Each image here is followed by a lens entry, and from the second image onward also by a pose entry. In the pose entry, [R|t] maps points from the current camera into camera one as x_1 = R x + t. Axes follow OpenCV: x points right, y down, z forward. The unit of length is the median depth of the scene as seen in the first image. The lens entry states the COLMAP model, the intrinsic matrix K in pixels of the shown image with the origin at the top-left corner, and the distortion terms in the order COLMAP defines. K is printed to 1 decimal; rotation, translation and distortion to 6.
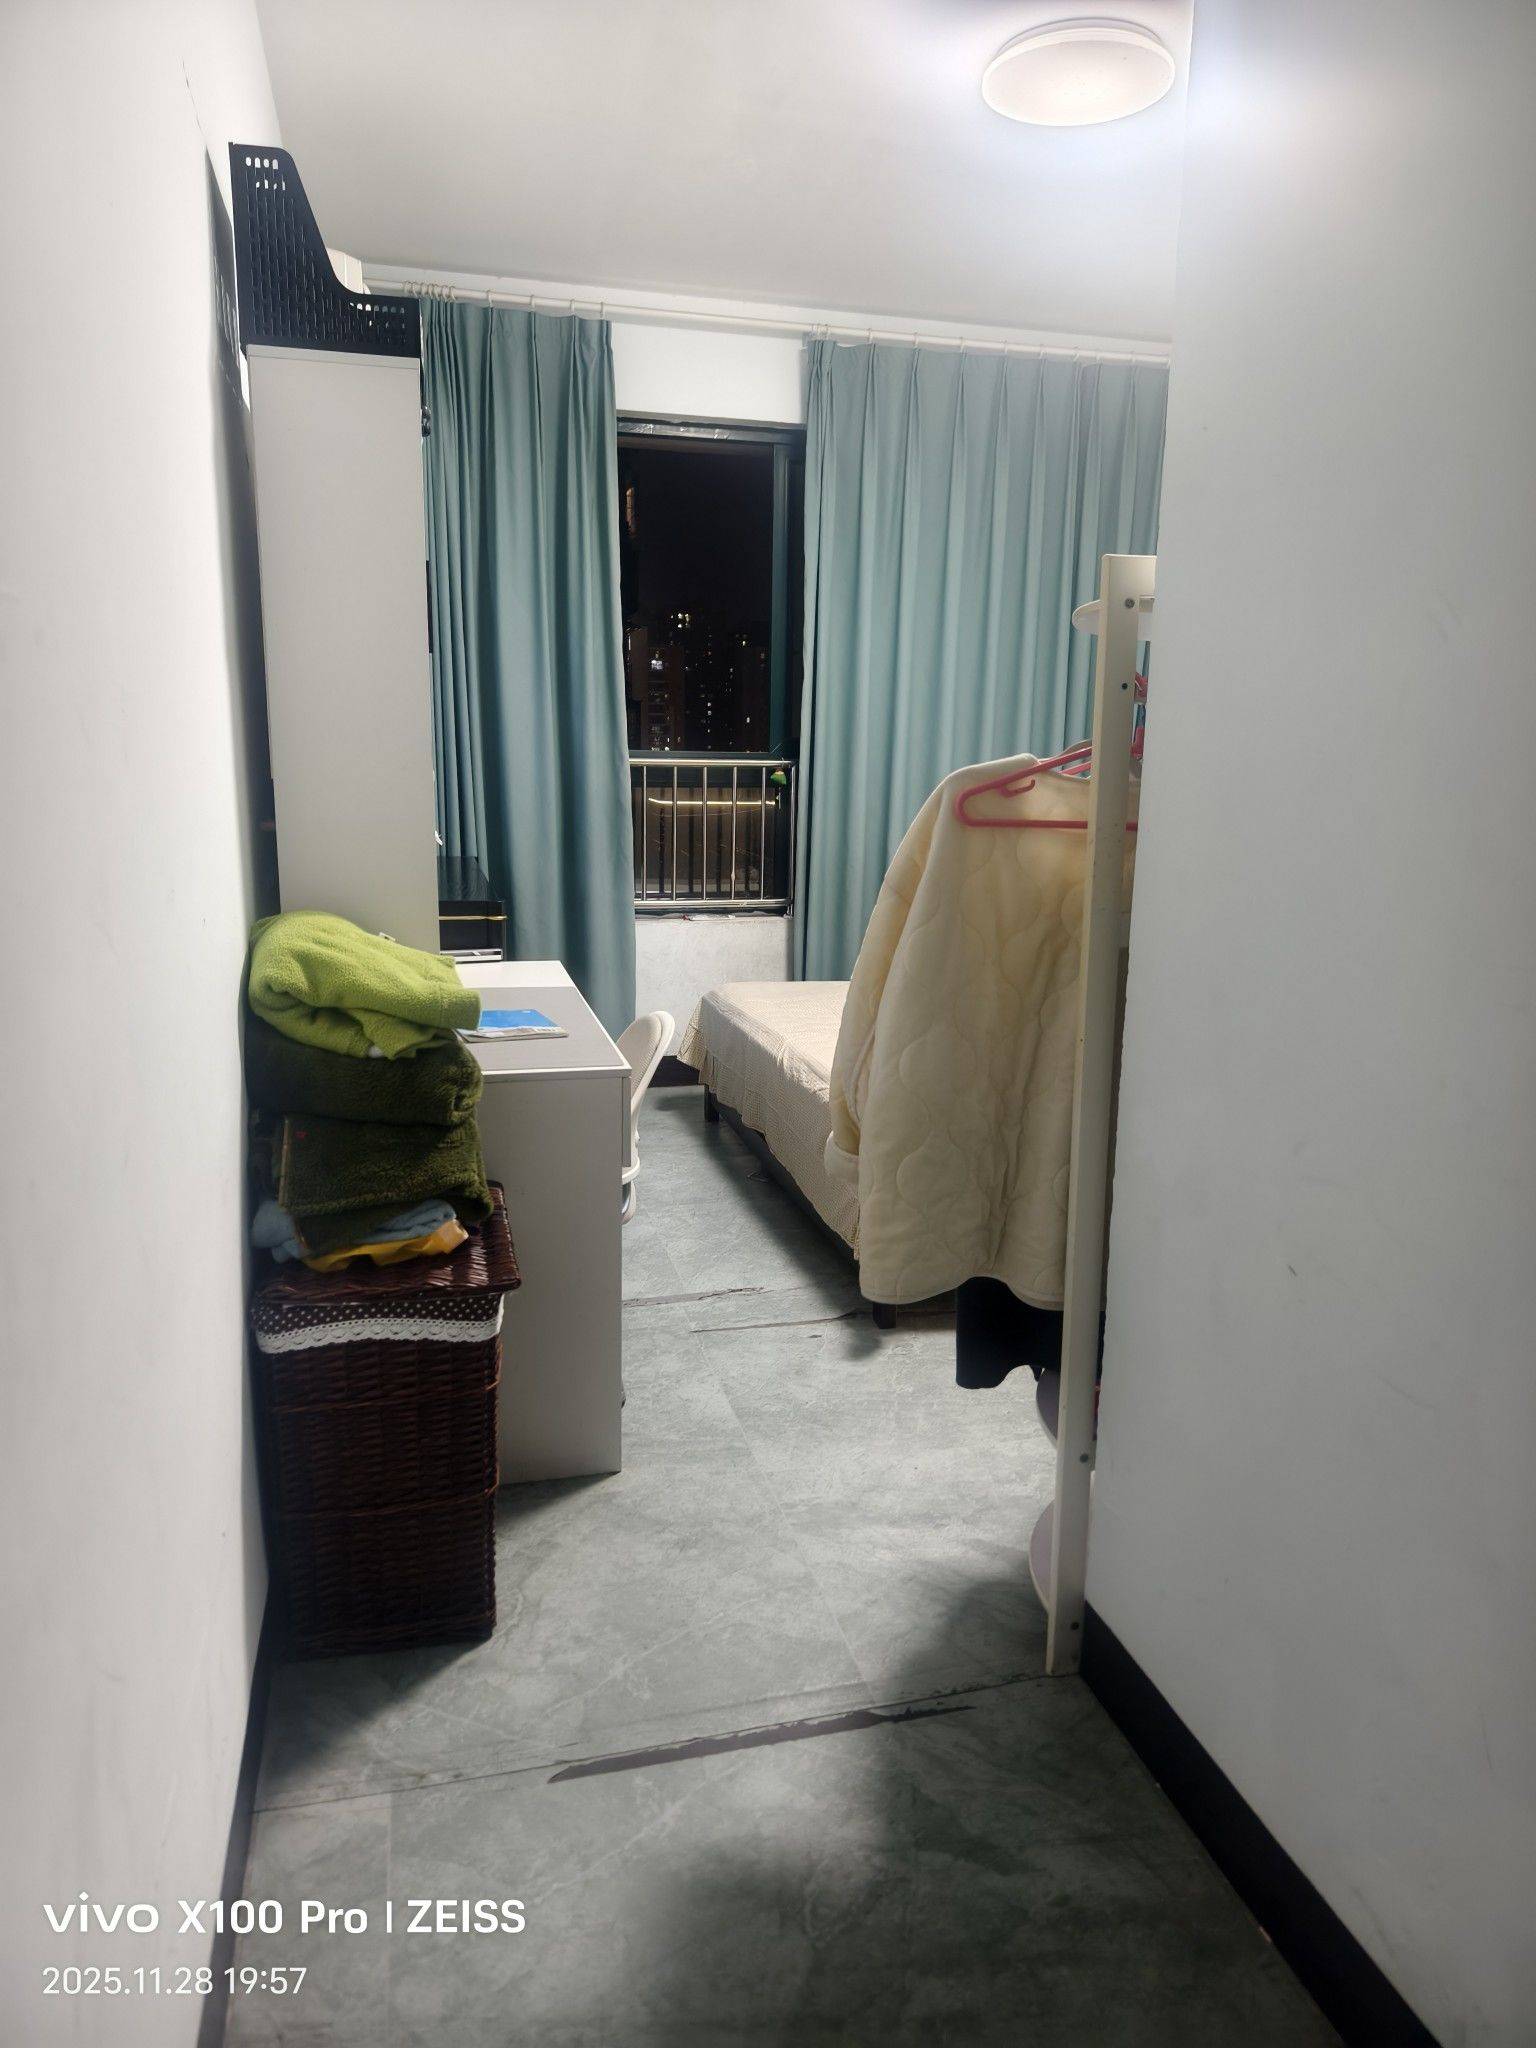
lens RADIAL K [[1420.1, 0, 765.1], [0, 1420.1, 1027.8], [0, 0, 1]] dist [0.011934, -0.008845]
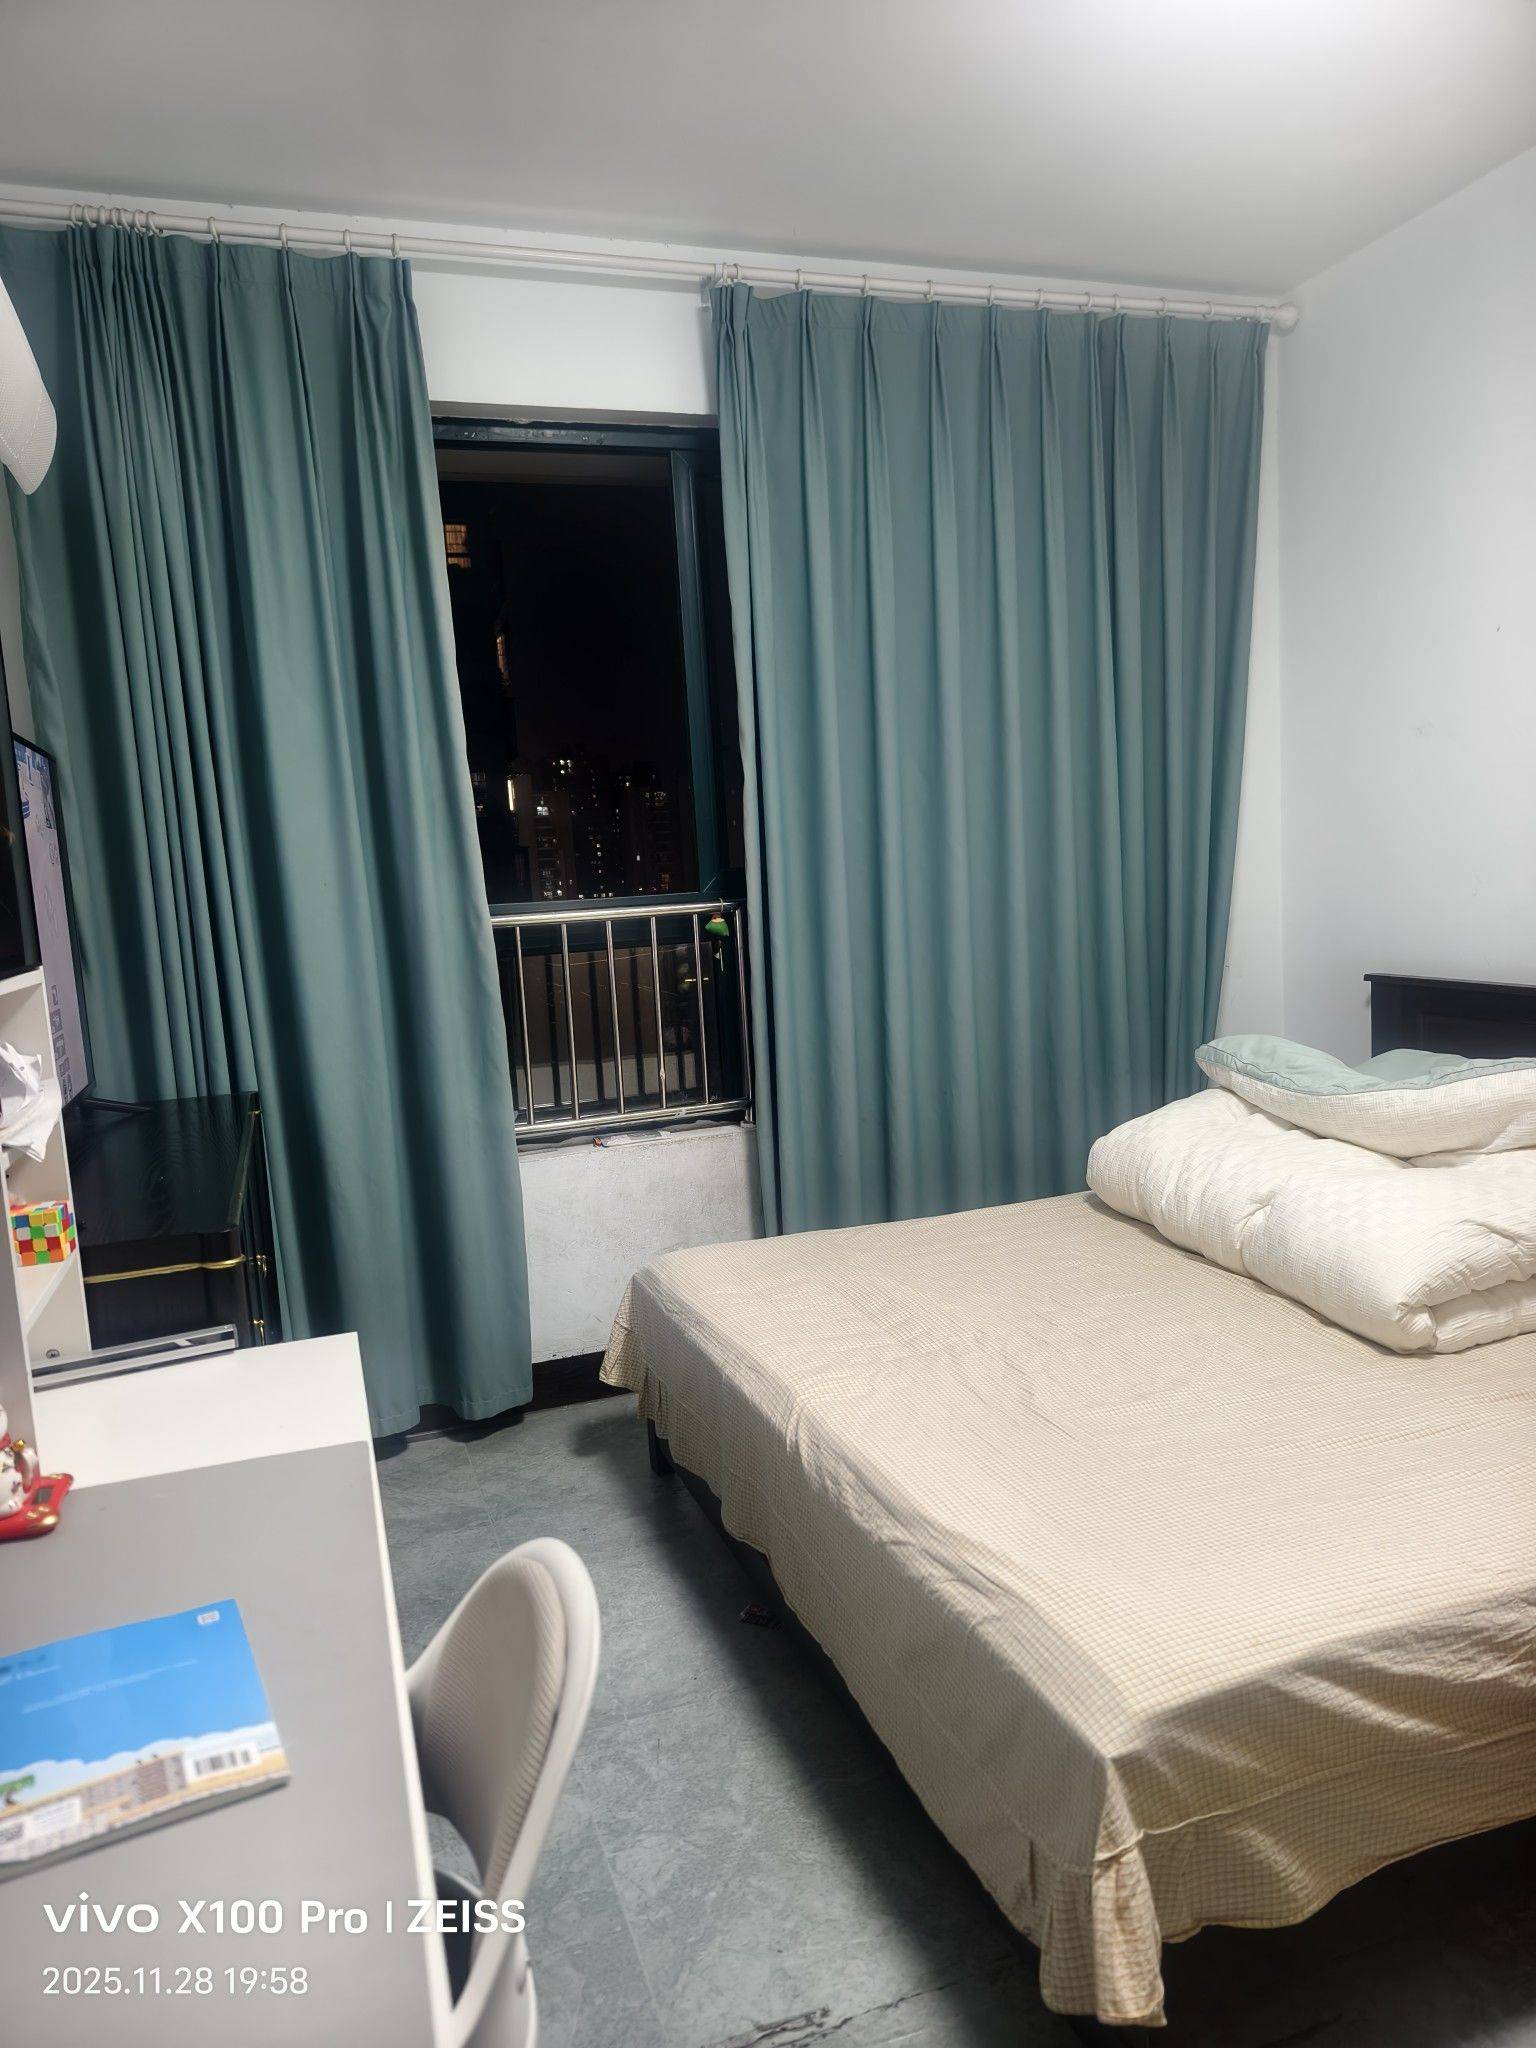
lens RADIAL K [[1420.1, 0, 773.0], [0, 1420.1, 1023.3], [0, 0, 1]] dist [0.011934, -0.008845]
pose [[0.993748, -0.084425, 0.073050, -0.018595], [0.090864, 0.991803, -0.089842, -0.071513], [-0.064867, 0.095918, 0.993273, 0.350243]]
